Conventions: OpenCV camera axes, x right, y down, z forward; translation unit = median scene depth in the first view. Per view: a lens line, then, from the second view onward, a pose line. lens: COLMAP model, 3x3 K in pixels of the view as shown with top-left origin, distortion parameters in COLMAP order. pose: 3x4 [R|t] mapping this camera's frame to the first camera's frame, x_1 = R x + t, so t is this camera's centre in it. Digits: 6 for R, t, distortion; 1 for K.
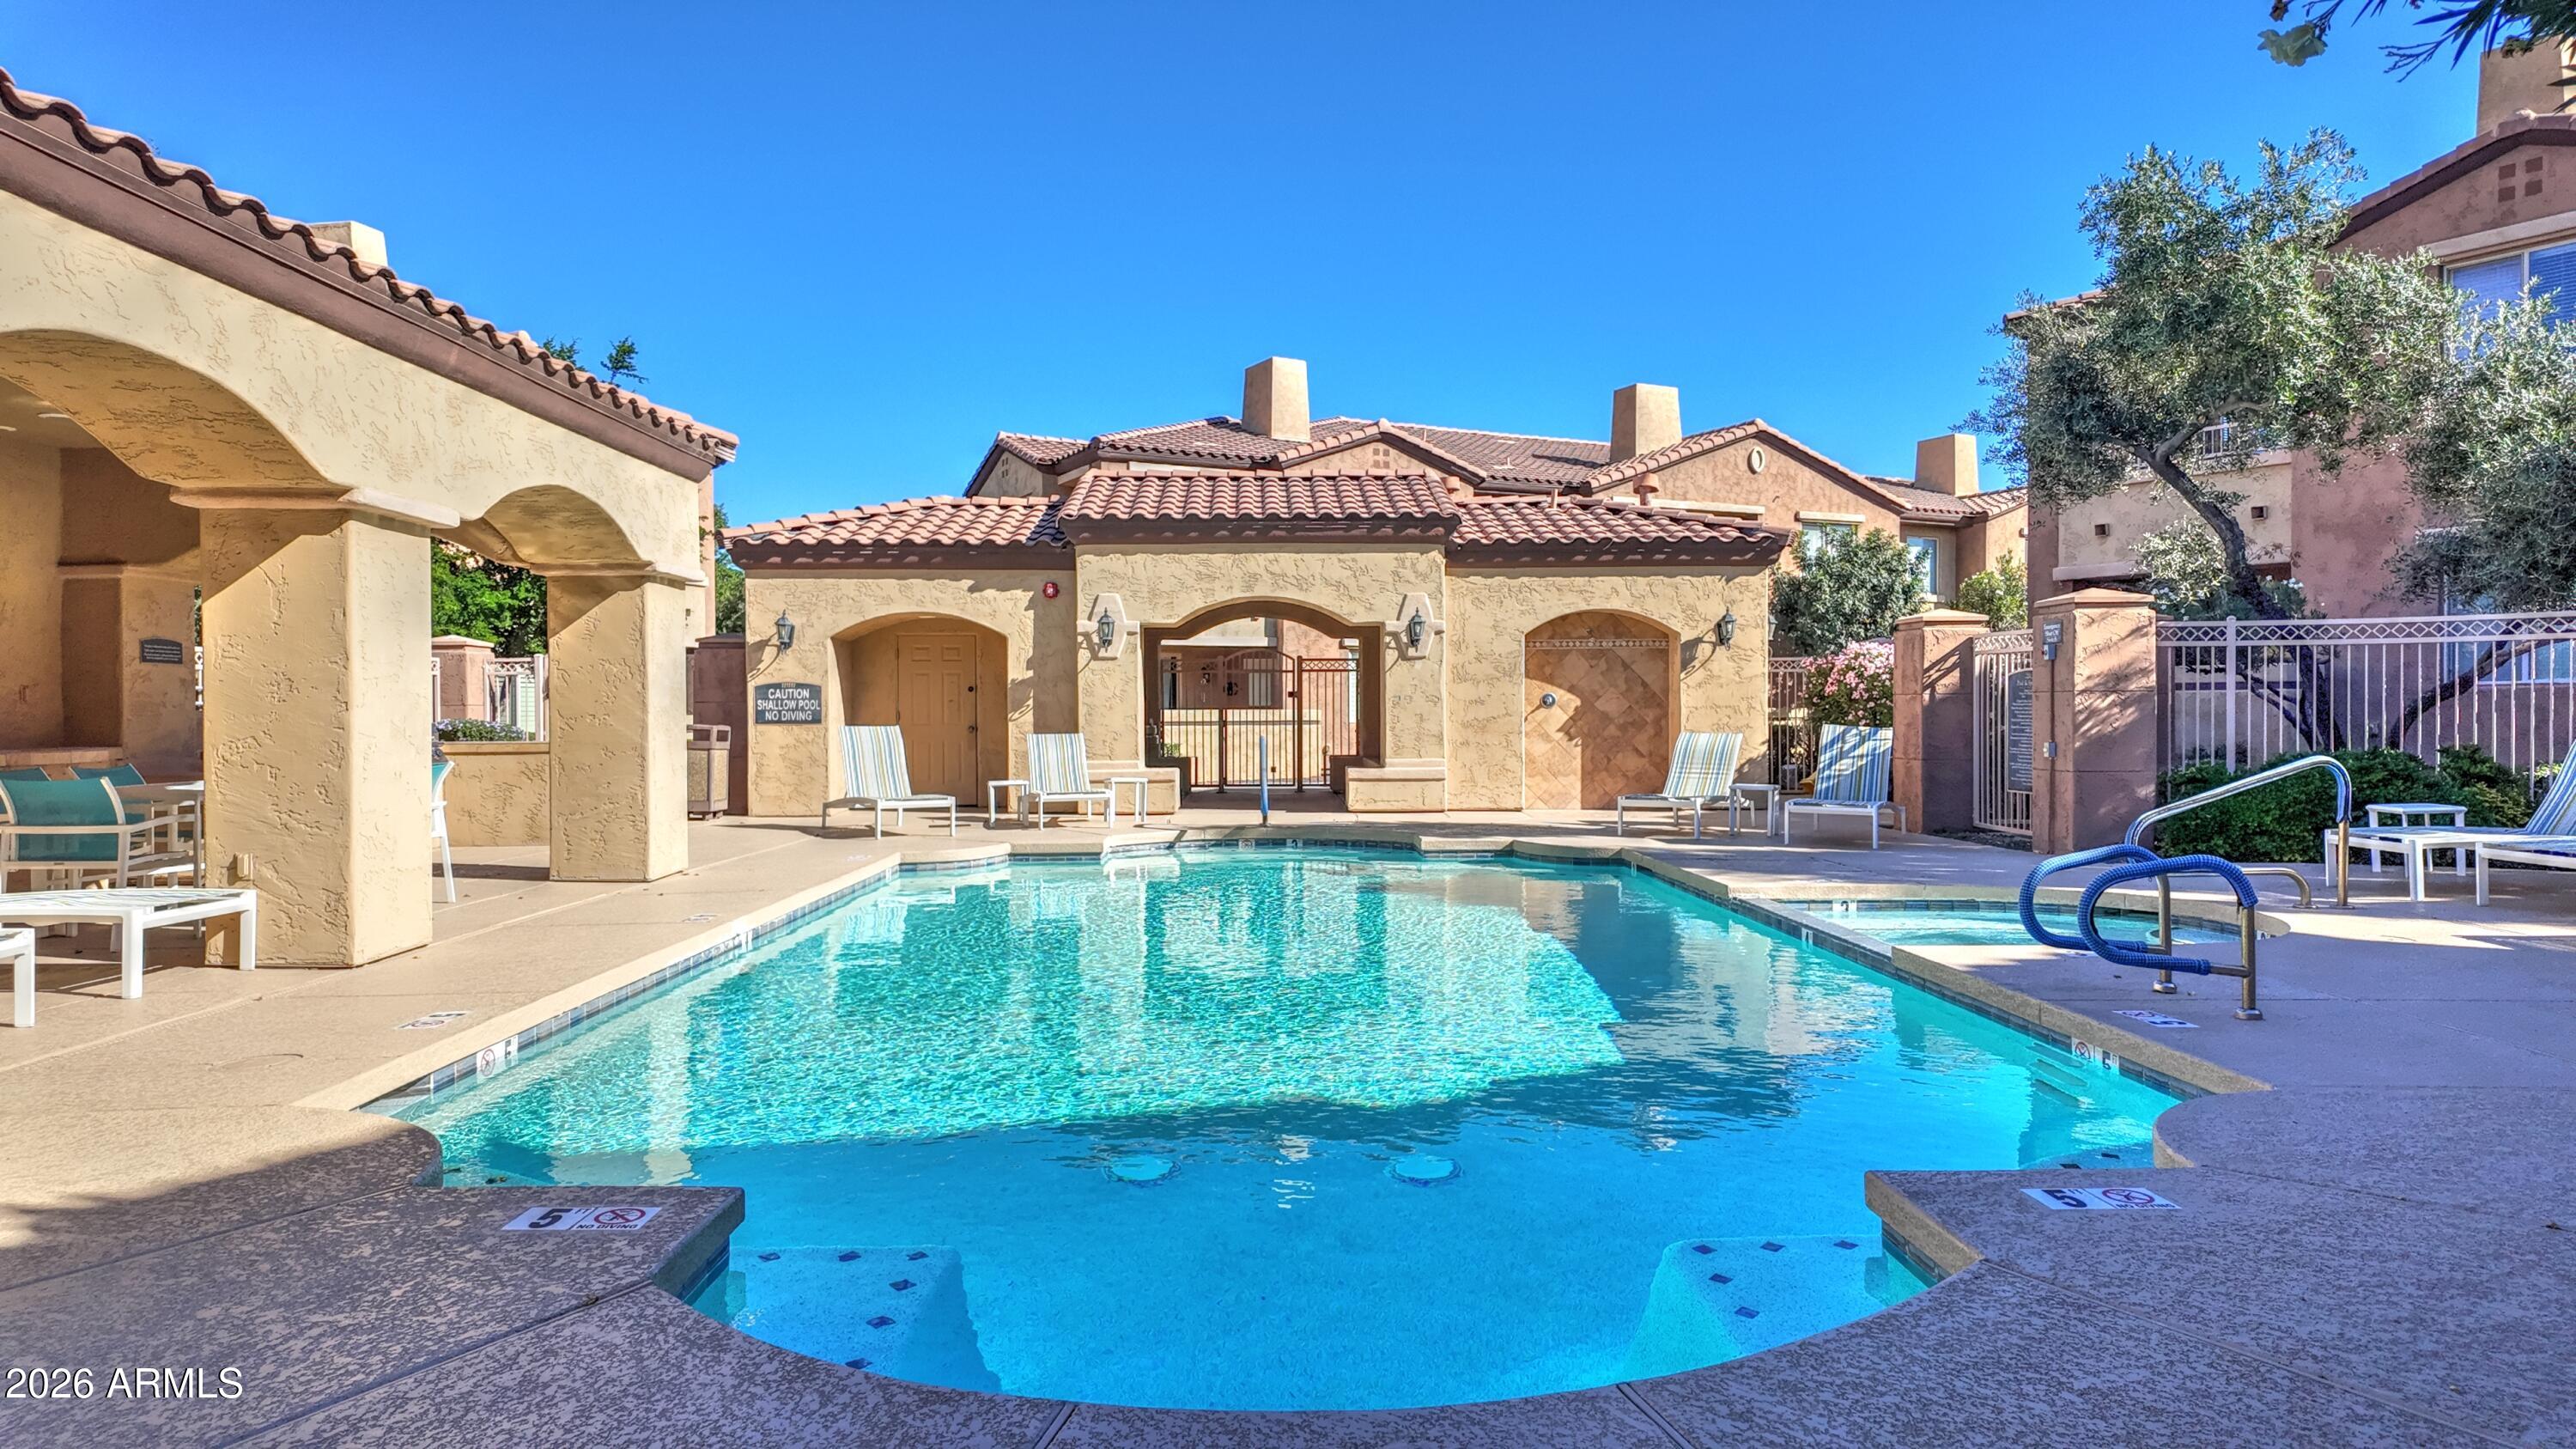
lens RADIAL K [[1513.7, 0, 1289.0], [0, 1513.7, 725.0], [0, 0, 1]] dist [0.038617, -0.001936]
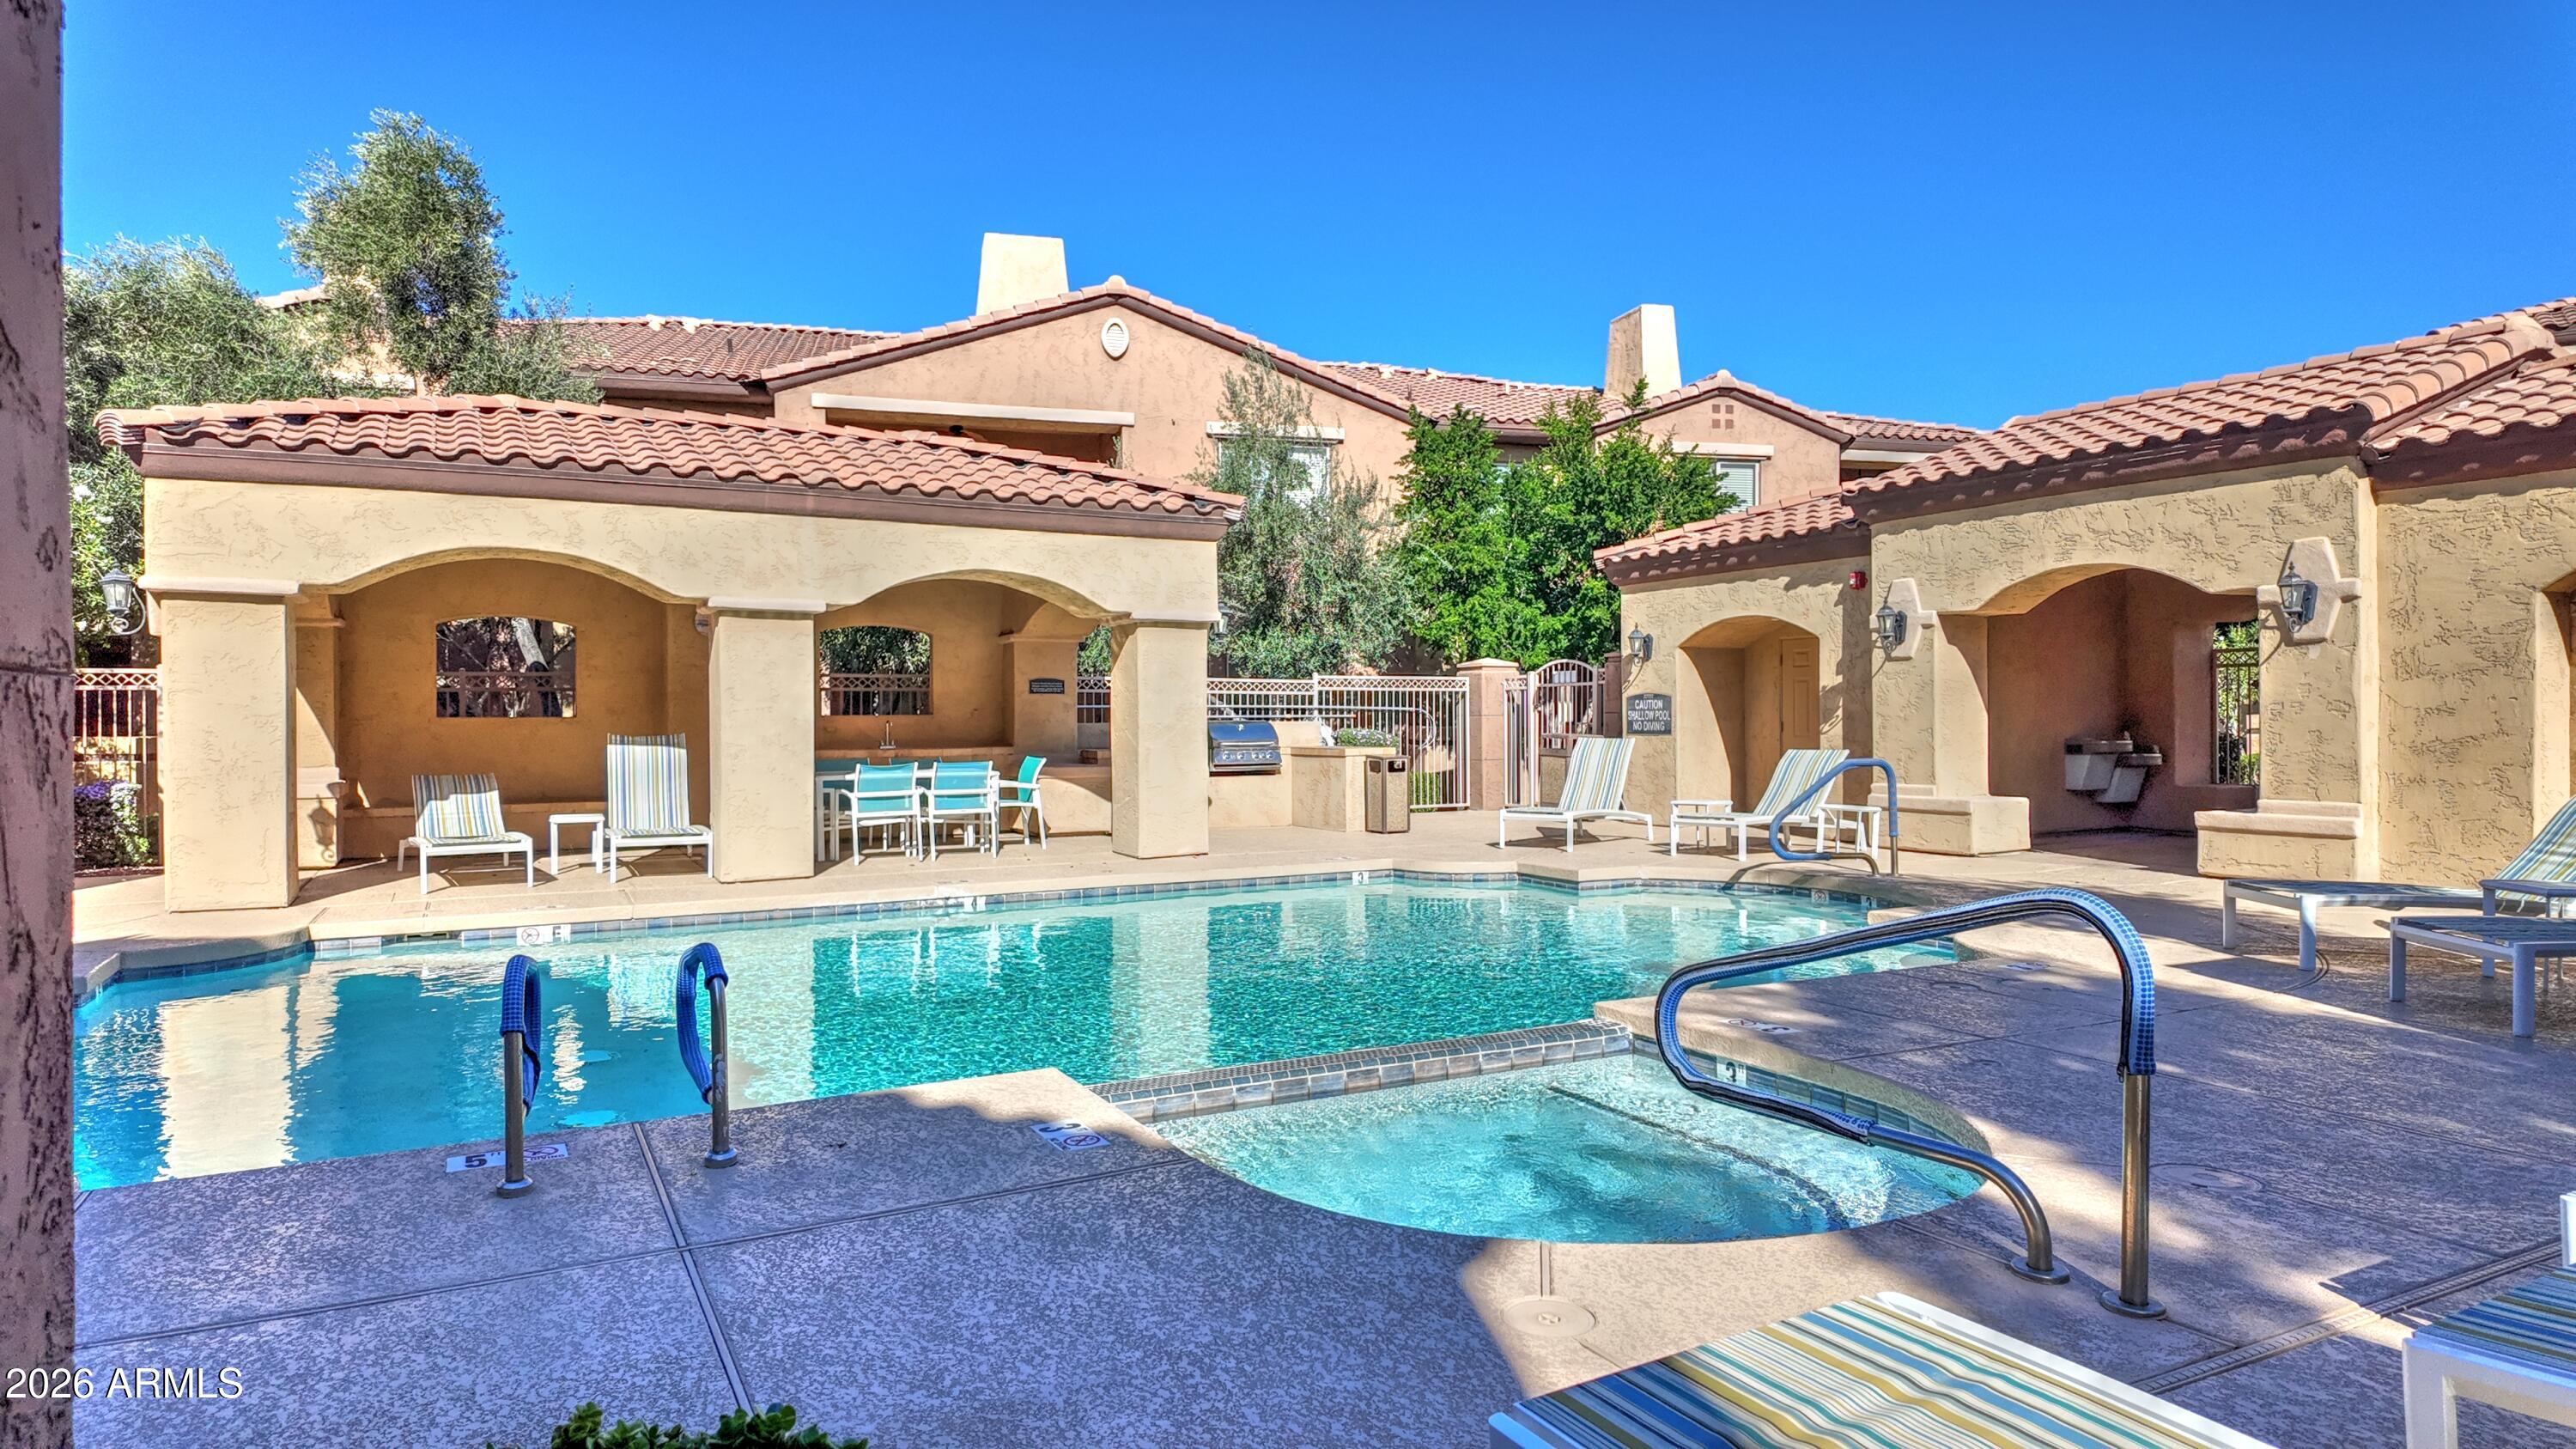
lens RADIAL K [[1513.7, 0, 1288.4], [0, 1513.7, 717.0], [0, 0, 1]] dist [0.038617, -0.001936]
pose [[0.441439, 0.002144, -0.897289, 0.470411], [-0.003989, 0.999992, 0.000427, -0.011401], [0.897283, 0.003391, 0.441444, 0.338172]]
